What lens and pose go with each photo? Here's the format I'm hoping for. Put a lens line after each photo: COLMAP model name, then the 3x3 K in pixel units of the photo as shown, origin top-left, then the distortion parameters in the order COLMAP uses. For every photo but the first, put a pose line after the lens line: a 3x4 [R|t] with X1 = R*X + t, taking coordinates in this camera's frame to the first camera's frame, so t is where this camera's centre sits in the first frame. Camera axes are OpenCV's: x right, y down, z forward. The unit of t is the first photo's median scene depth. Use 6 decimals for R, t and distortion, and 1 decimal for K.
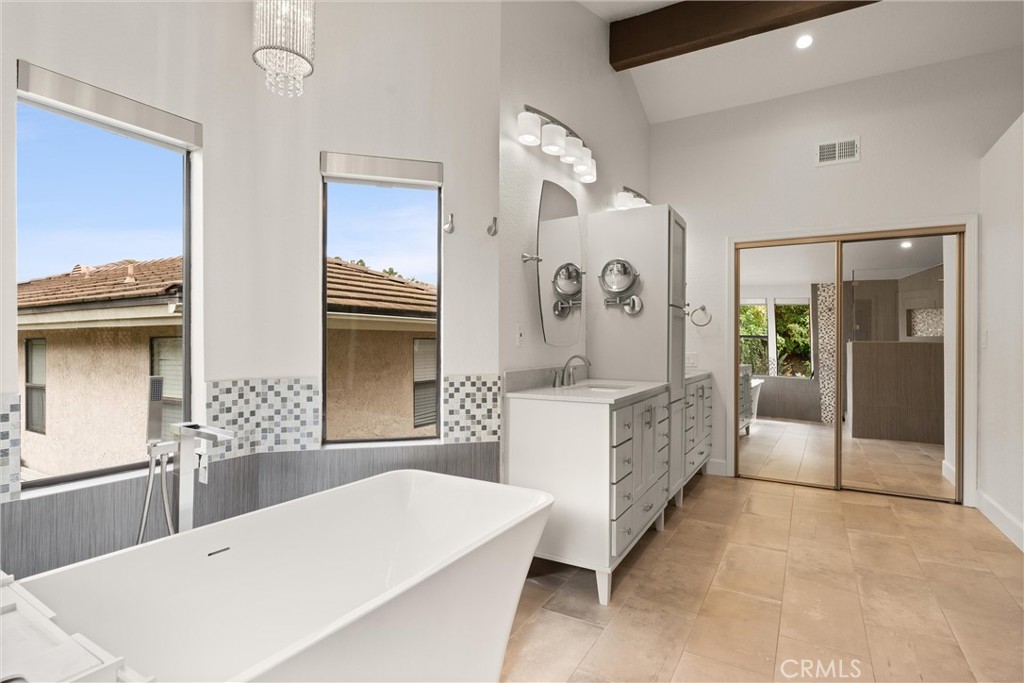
lens RADIAL K [[515.4, 0, 512.3], [0, 515.4, 343.6], [0, 0, 1]] dist [-0.002565, 0.001307]
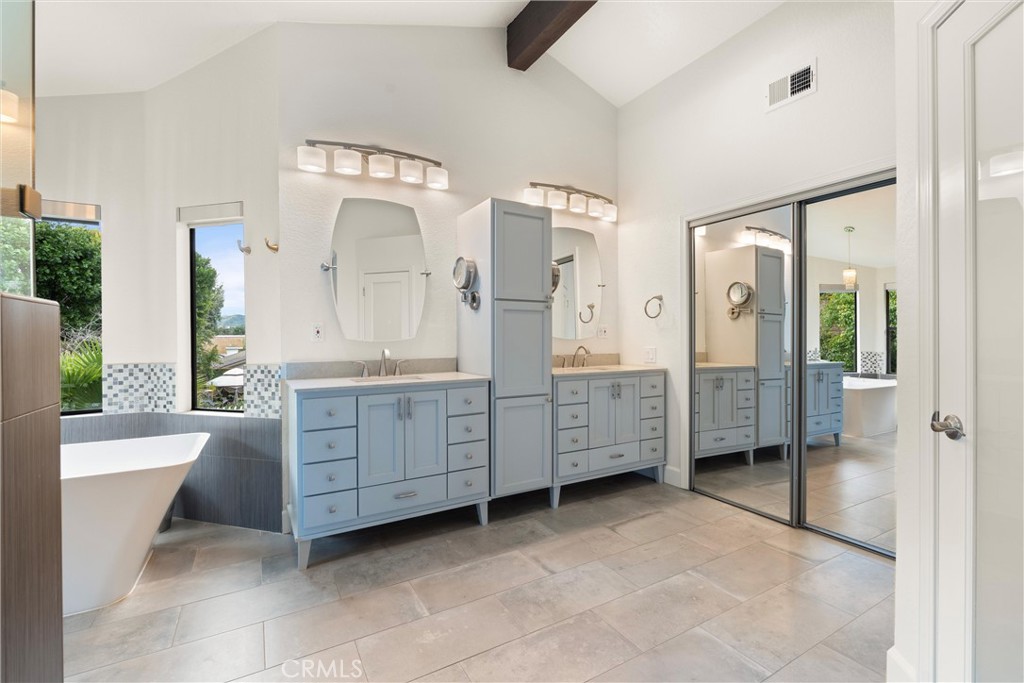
lens RADIAL K [[447.4, 0, 510.3], [0, 447.4, 337.9], [0, 0, 1]] dist [-0.002622, 0.000060]
pose [[0.866831, -0.006563, -0.498559, 1.003420], [0.006877, 0.999976, -0.001208, 0.000763], [0.498555, -0.002381, 0.866855, 0.353703]]
